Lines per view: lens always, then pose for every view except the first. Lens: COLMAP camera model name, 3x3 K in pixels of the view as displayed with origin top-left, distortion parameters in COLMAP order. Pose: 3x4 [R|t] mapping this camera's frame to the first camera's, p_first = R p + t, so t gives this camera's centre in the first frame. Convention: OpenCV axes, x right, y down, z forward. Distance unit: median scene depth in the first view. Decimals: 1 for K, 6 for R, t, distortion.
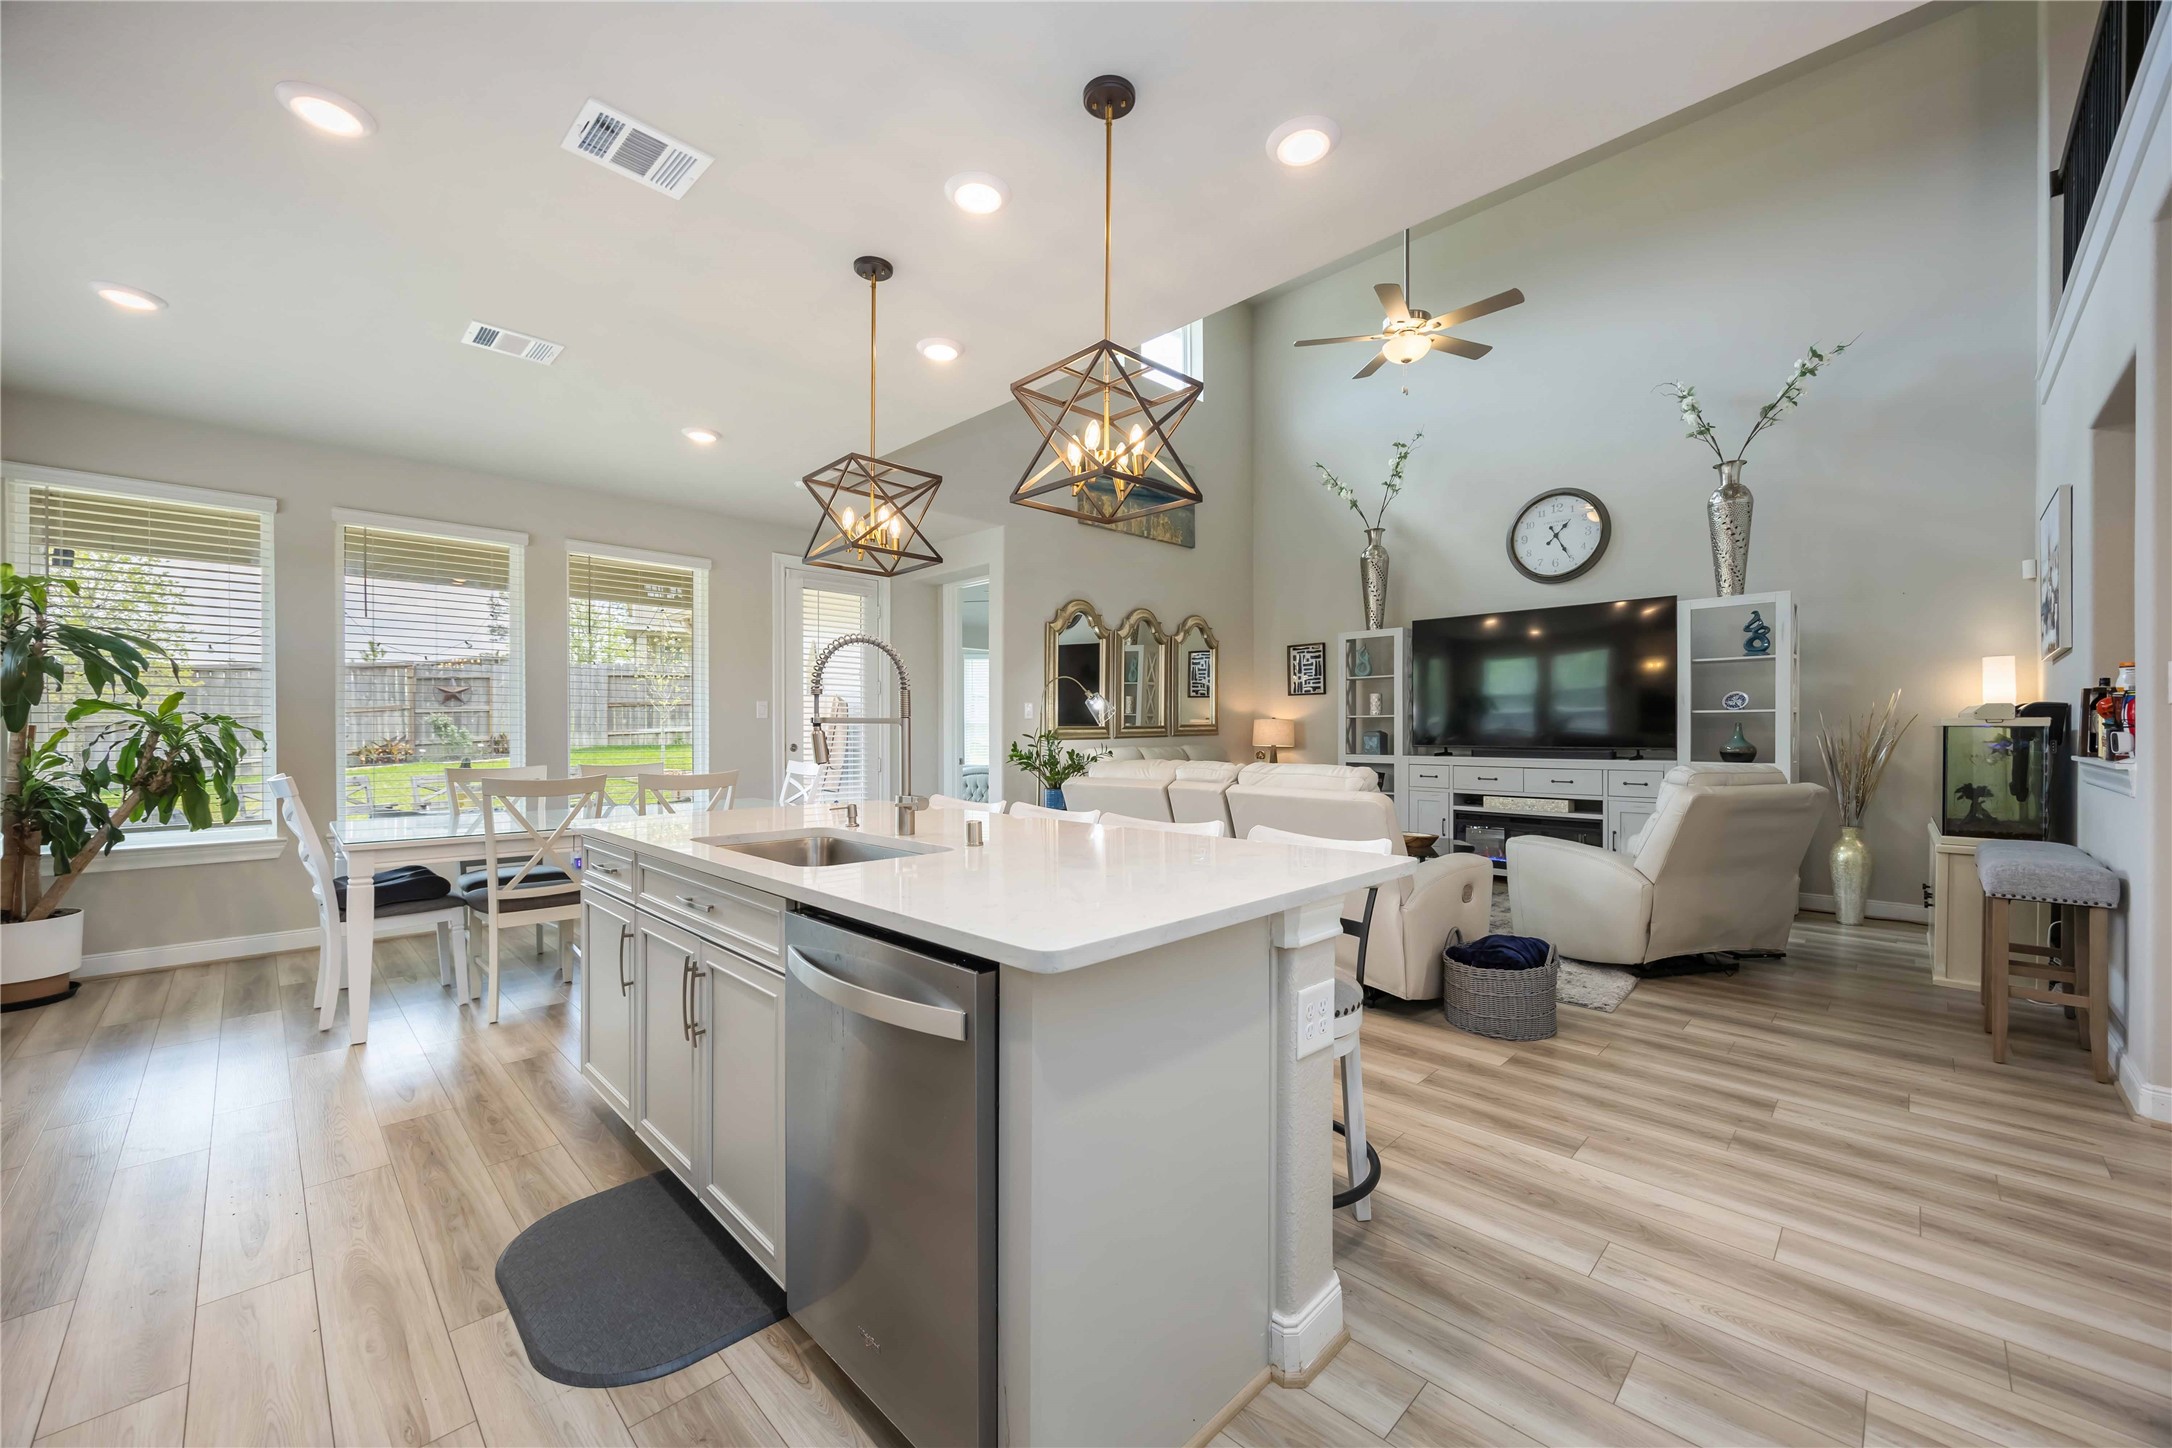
lens RADIAL K [[829.2, 0, 1091.4], [0, 829.2, 732.7], [0, 0, 1]] dist [-0.001694, -0.000079]
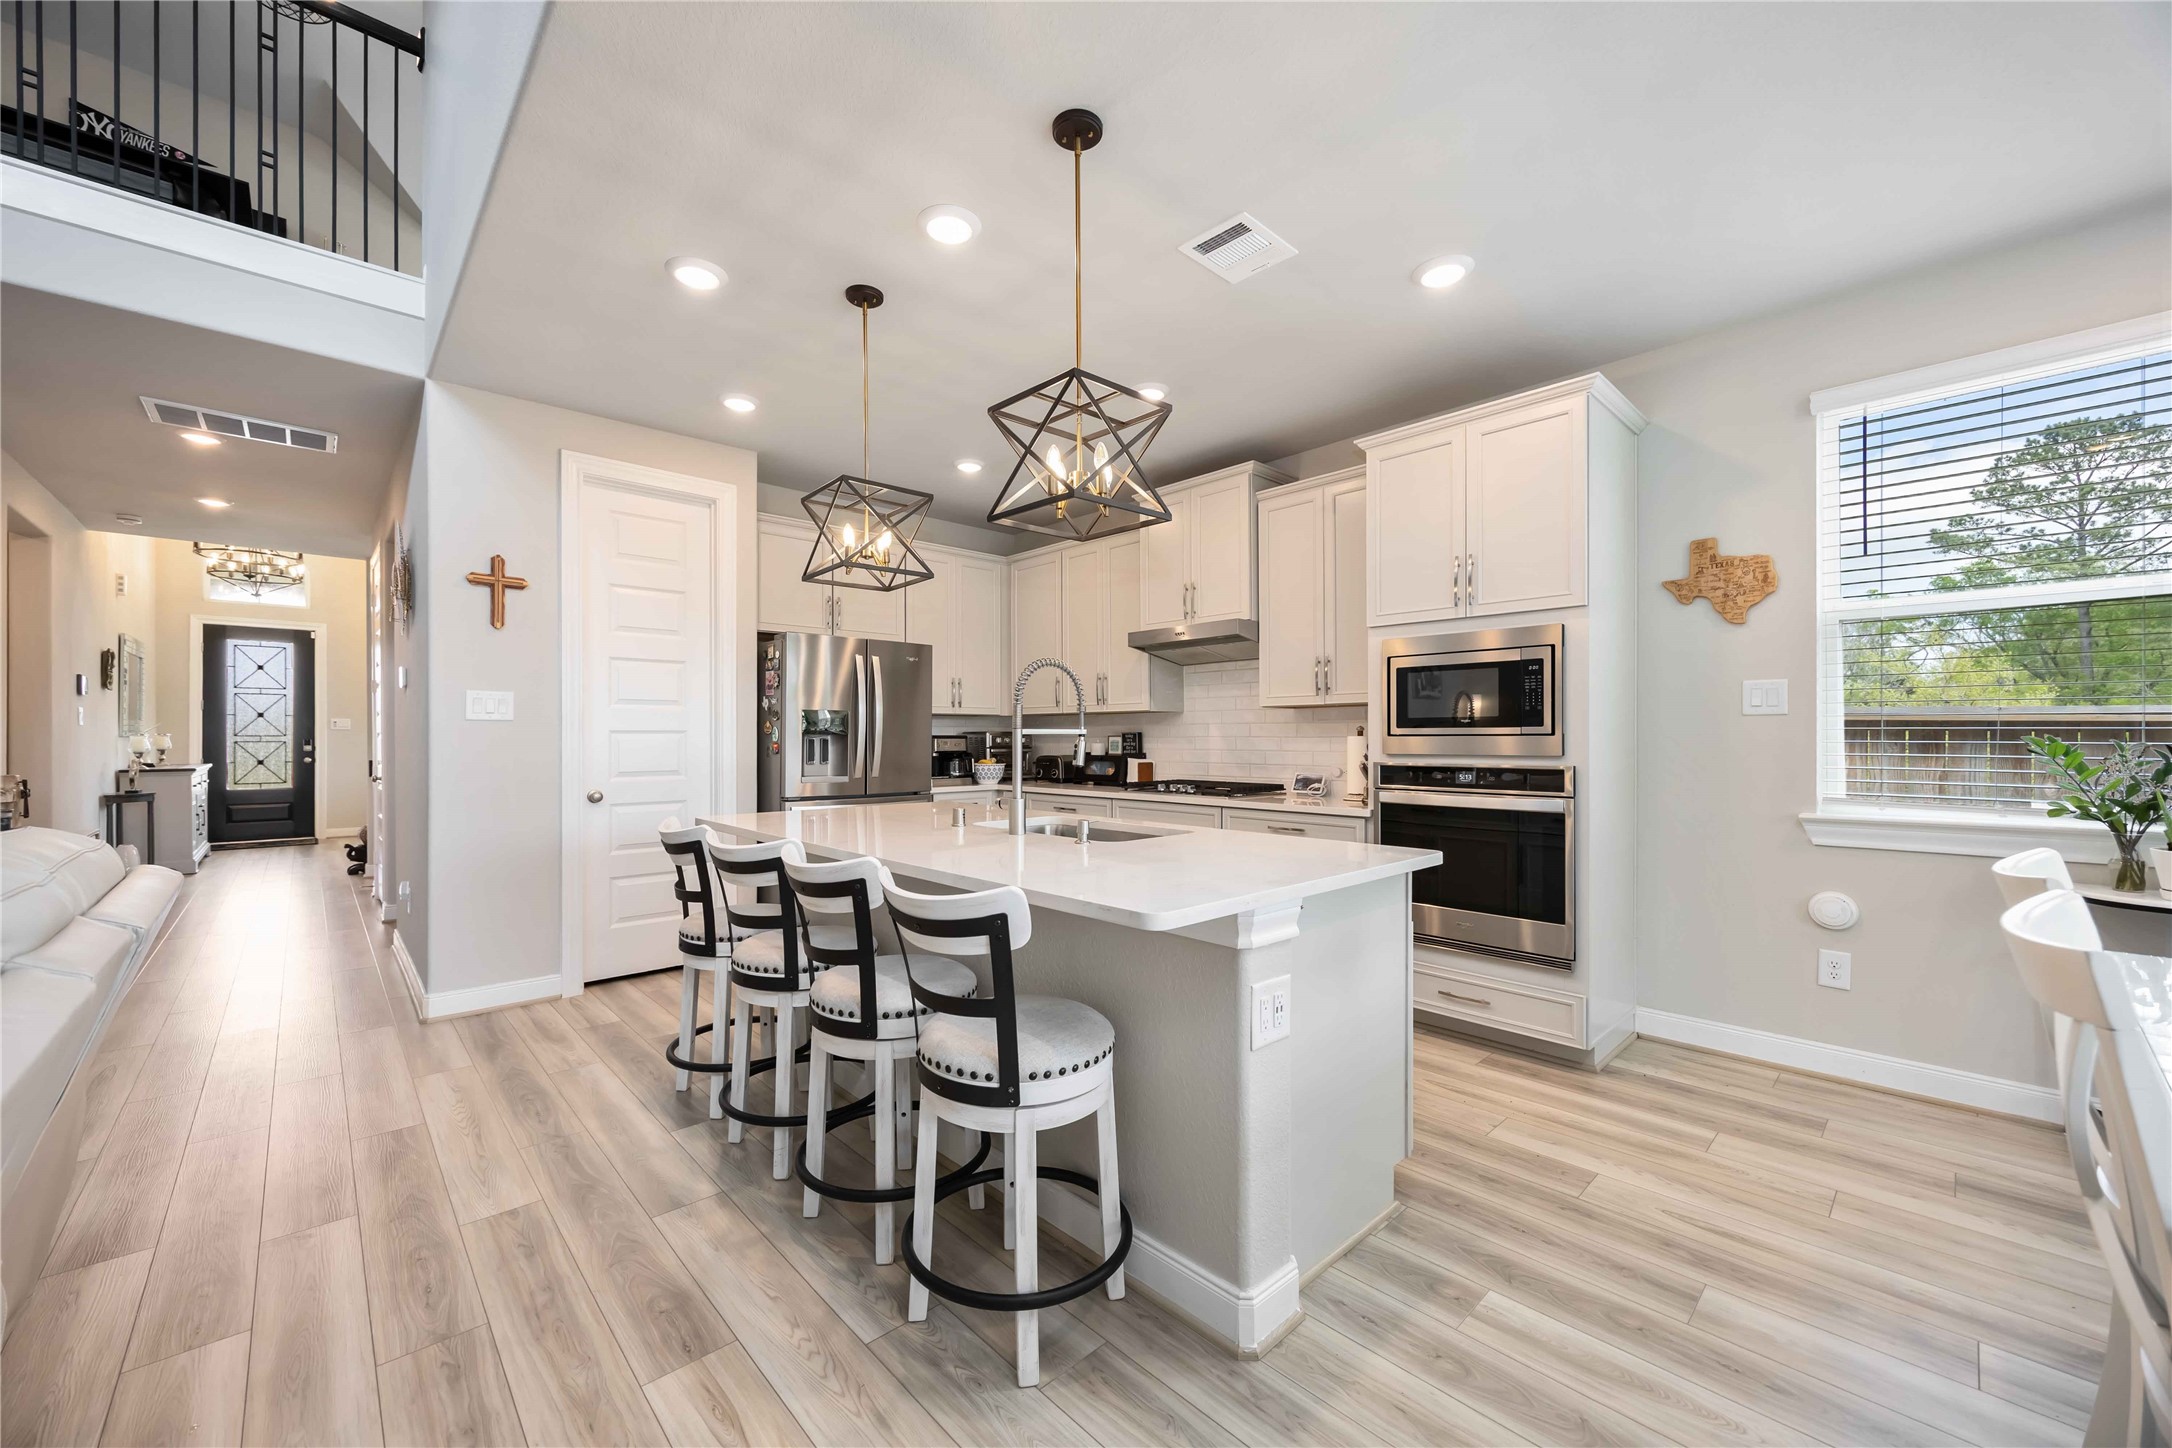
lens RADIAL K [[829.2, 0, 1078.1], [0, 829.2, 738.3], [0, 0, 1]] dist [-0.001694, -0.000079]
pose [[-0.999376, 0.001431, 0.035294, -0.152046], [0.001507, 0.999997, 0.002109, -0.003359], [-0.035291, 0.002161, -0.999375, 0.921452]]
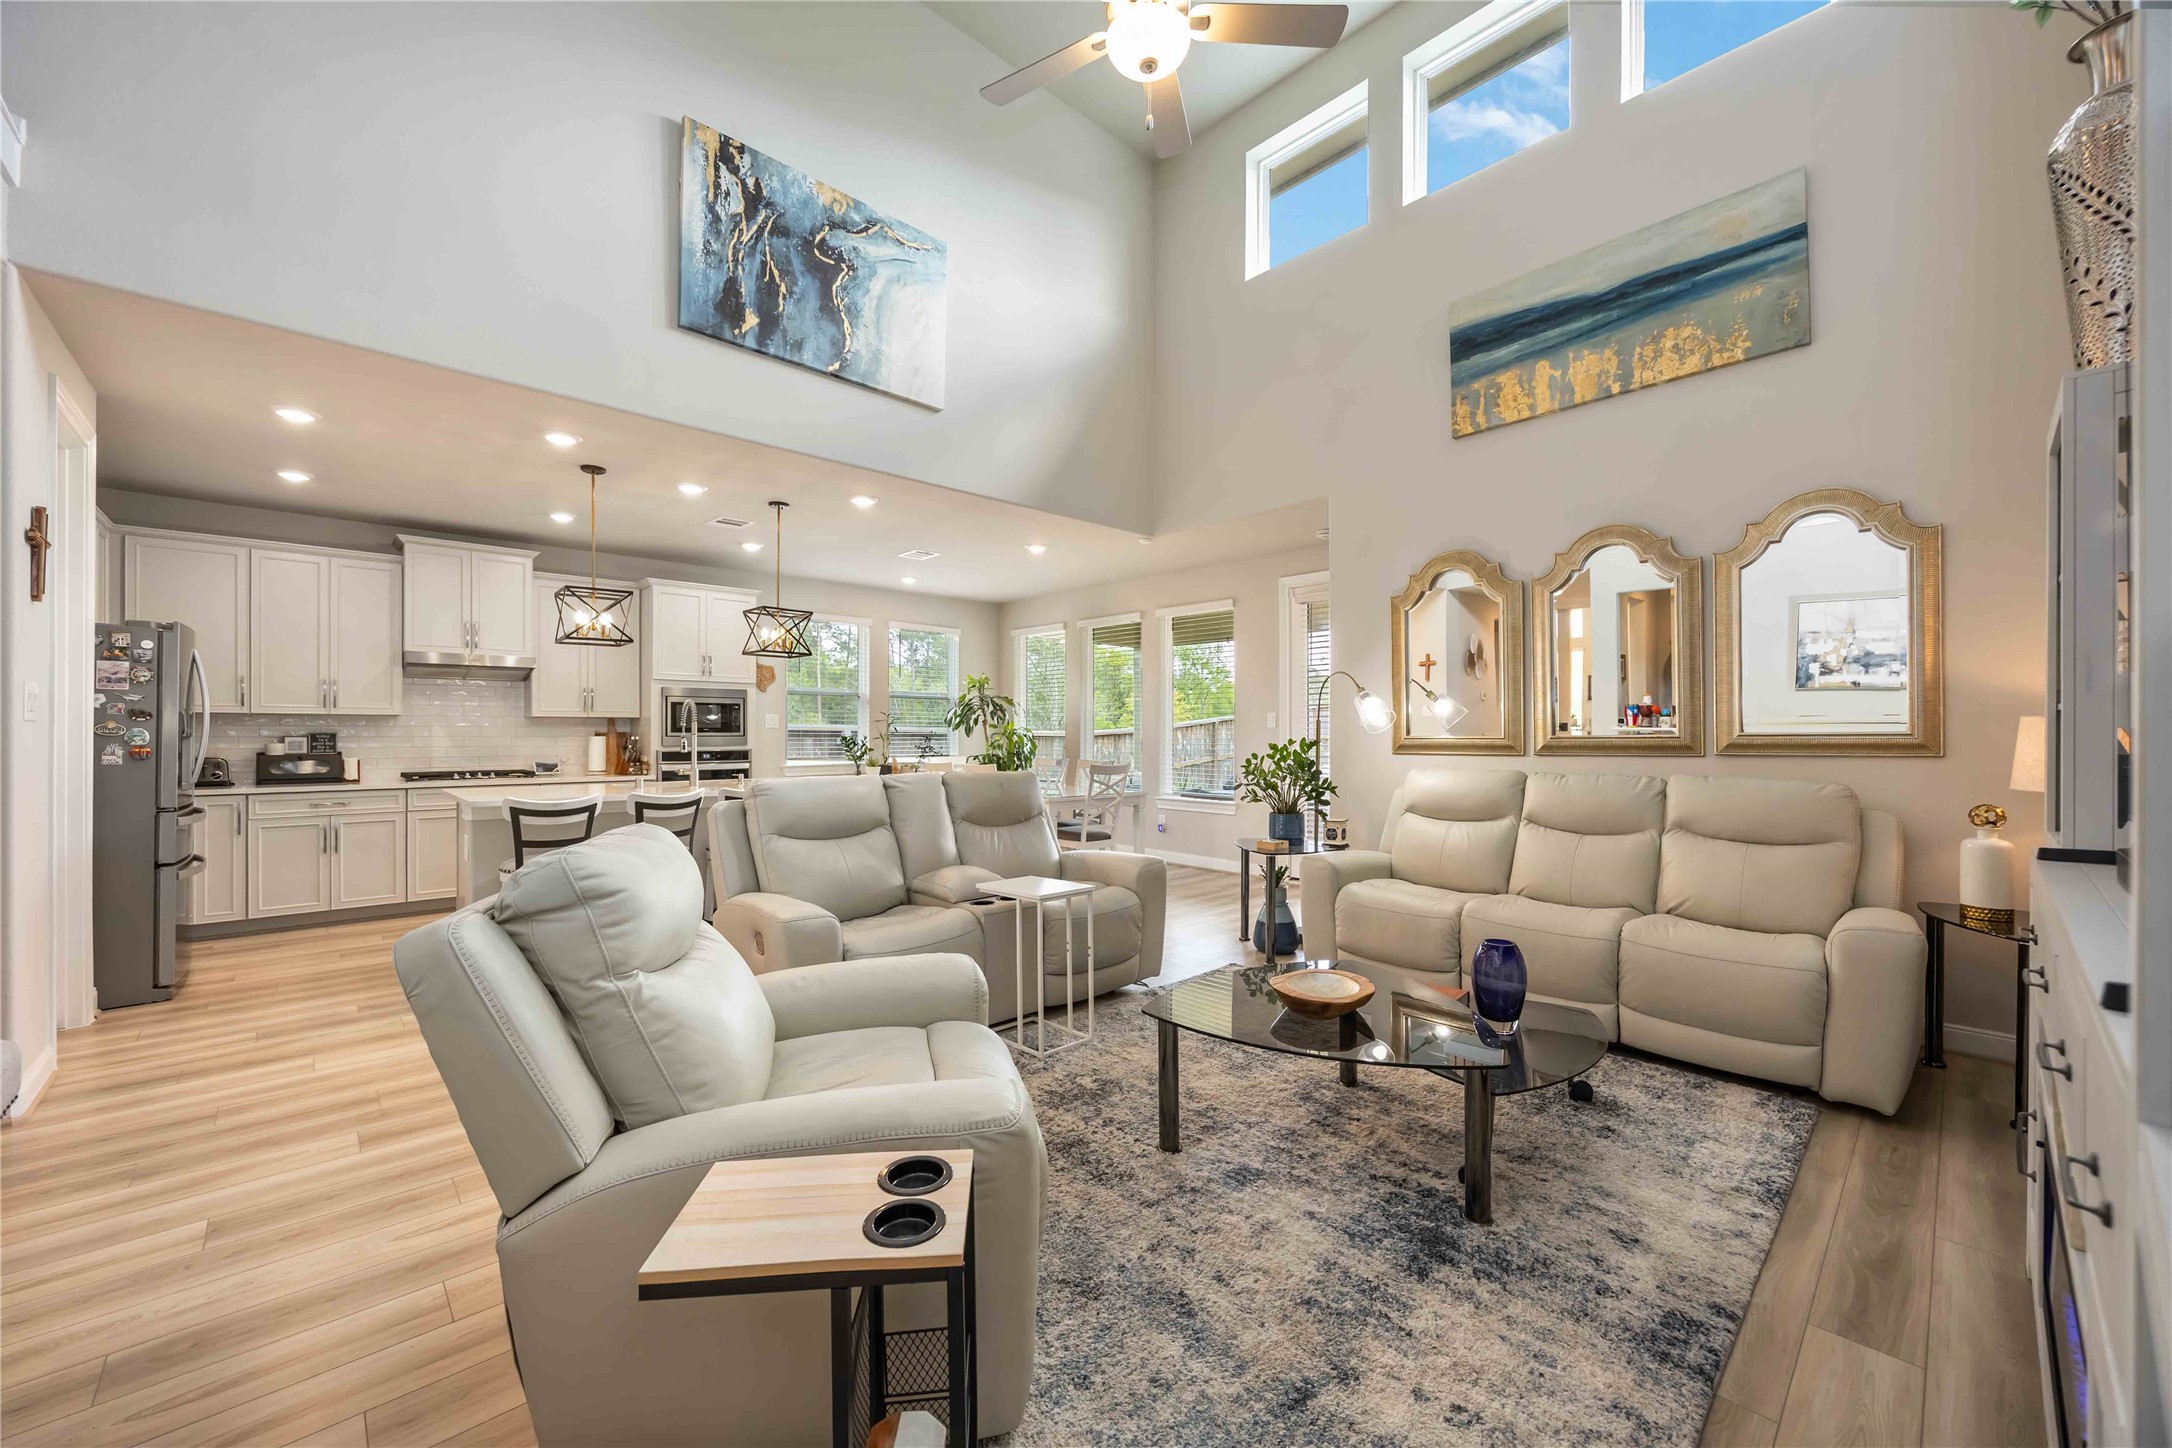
lens RADIAL K [[829.2, 0, 1086.4], [0, 829.2, 734.1], [0, 0, 1]] dist [-0.001694, -0.000079]
pose [[-0.023243, 0.003925, -0.999722, 0.883774], [-0.003364, 0.999986, 0.004005, -0.014140], [0.999724, 0.003456, -0.023229, 0.932964]]
